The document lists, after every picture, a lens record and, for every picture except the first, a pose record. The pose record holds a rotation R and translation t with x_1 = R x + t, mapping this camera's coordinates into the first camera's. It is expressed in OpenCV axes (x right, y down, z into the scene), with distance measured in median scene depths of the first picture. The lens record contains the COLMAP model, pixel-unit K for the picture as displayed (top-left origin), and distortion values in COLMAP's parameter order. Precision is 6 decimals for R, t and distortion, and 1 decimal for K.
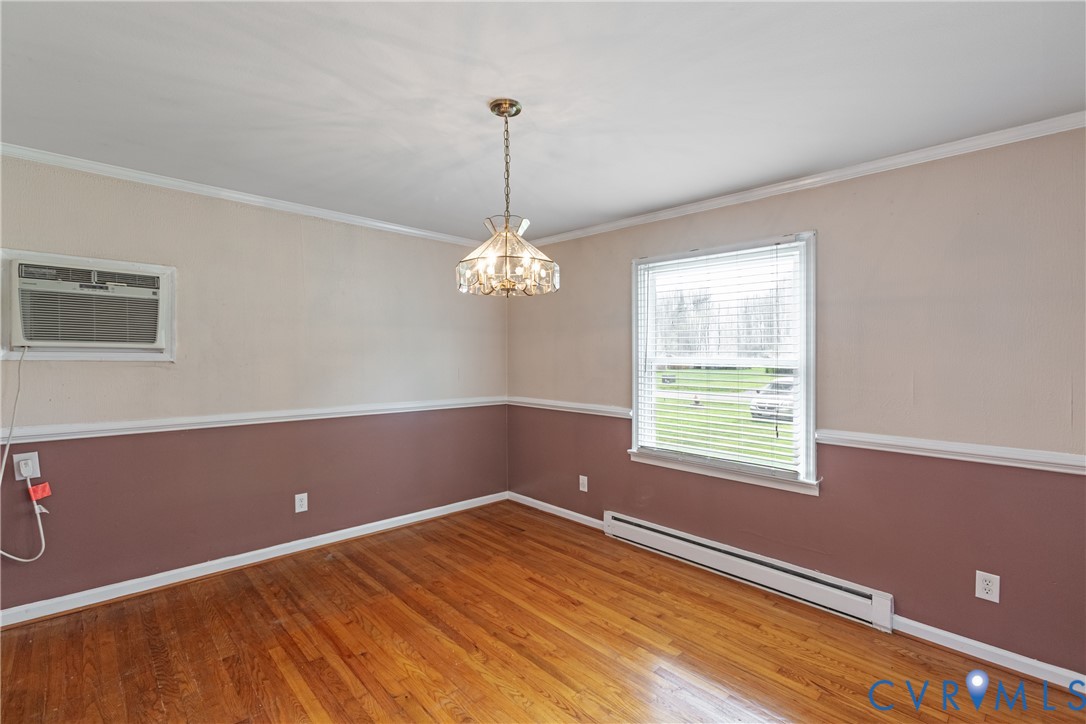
lens RADIAL K [[486.5, 0, 543.2], [0, 486.5, 350.1], [0, 0, 1]] dist [-0.002238, 0.000451]
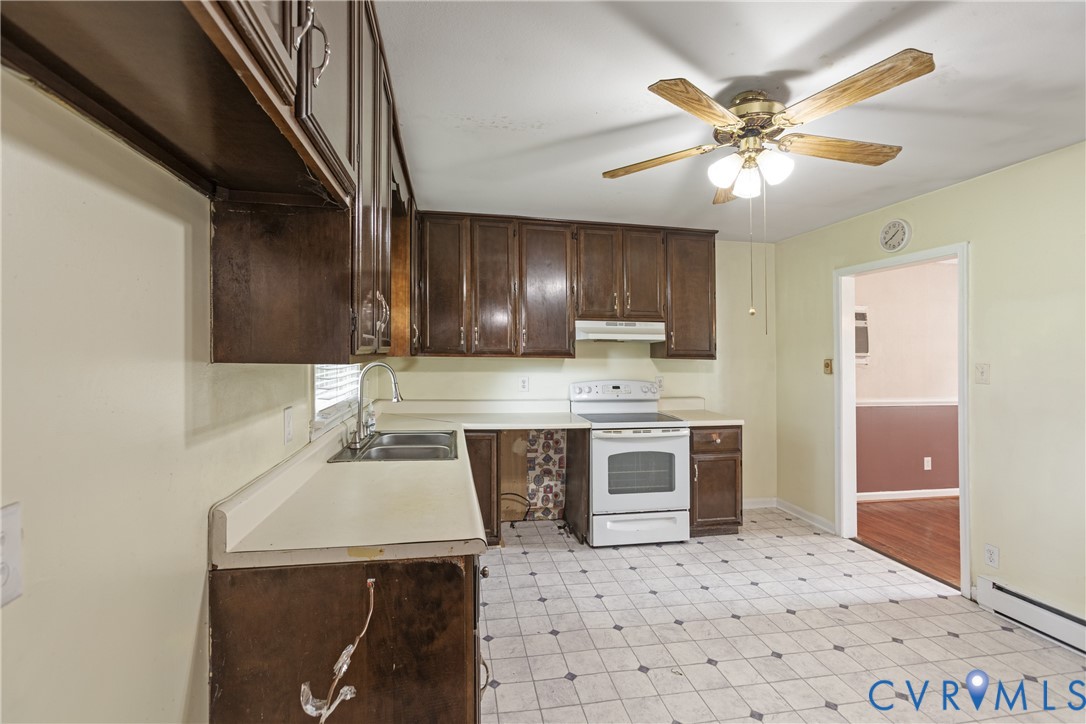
lens RADIAL K [[485.6, 0, 544.7], [0, 485.6, 343.5], [0, 0, 1]] dist [0.001400, 0.000085]
pose [[0.841665, -0.005026, -0.539976, -0.859483], [-0.002497, 0.999910, -0.013201, -0.023649], [0.539994, 0.012459, 0.841577, -1.048069]]
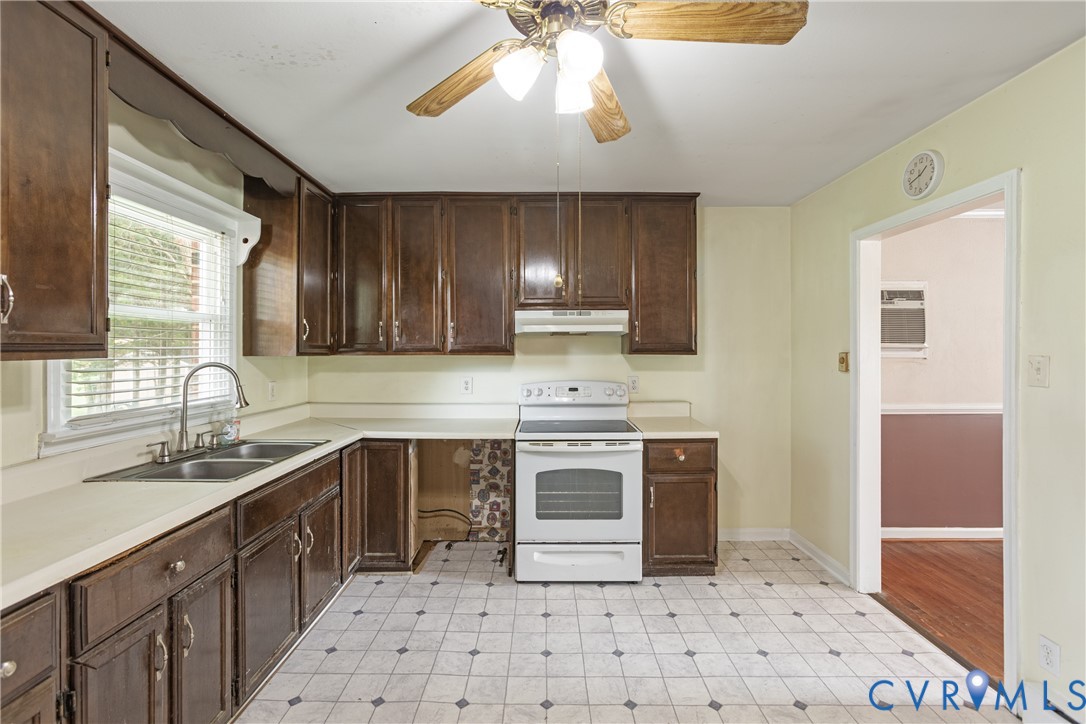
lens RADIAL K [[486.5, 0, 543.2], [0, 486.5, 350.1], [0, 0, 1]] dist [-0.002238, 0.000451]
pose [[0.721080, -0.006673, -0.692820, -0.655138], [0.012990, 0.999908, 0.003890, -0.015595], [0.692730, -0.011805, 0.721101, -0.604376]]
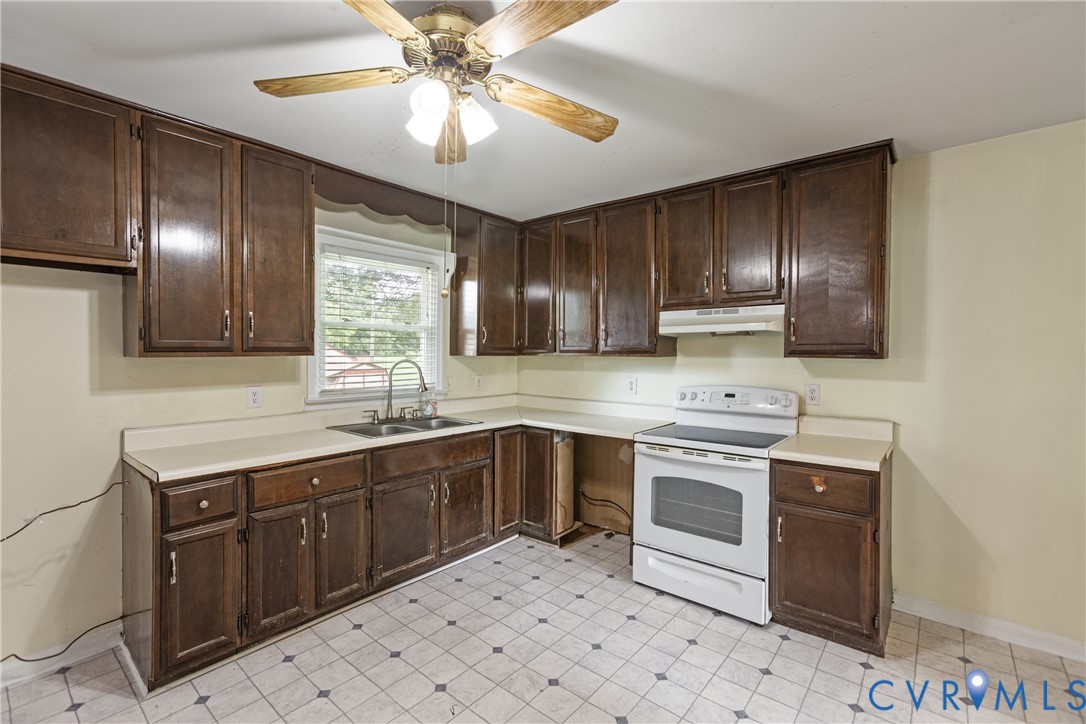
lens RADIAL K [[482.5, 0, 543.1], [0, 482.5, 355.5], [0, 0, 1]] dist [0.003307, 0.000741]
pose [[0.114984, 0.001151, -0.993367, -0.391629], [0.009933, 0.999948, 0.002309, -0.008005], [0.993318, -0.010133, 0.114966, -0.182045]]
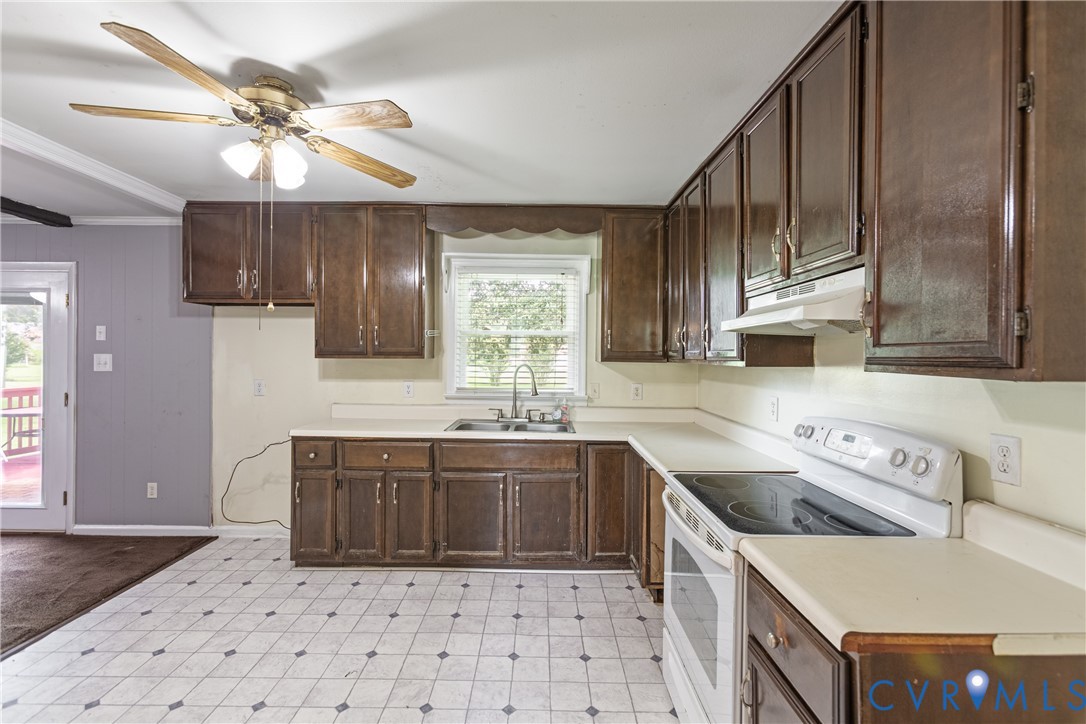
lens RADIAL K [[483.2, 0, 543.4], [0, 483.2, 357.7], [0, 0, 1]] dist [-0.001434, 0.000077]
pose [[-0.685332, -0.010222, -0.728159, -0.745819], [-0.006795, 0.999948, -0.007642, -0.005247], [0.728199, -0.000290, -0.685366, 0.546600]]
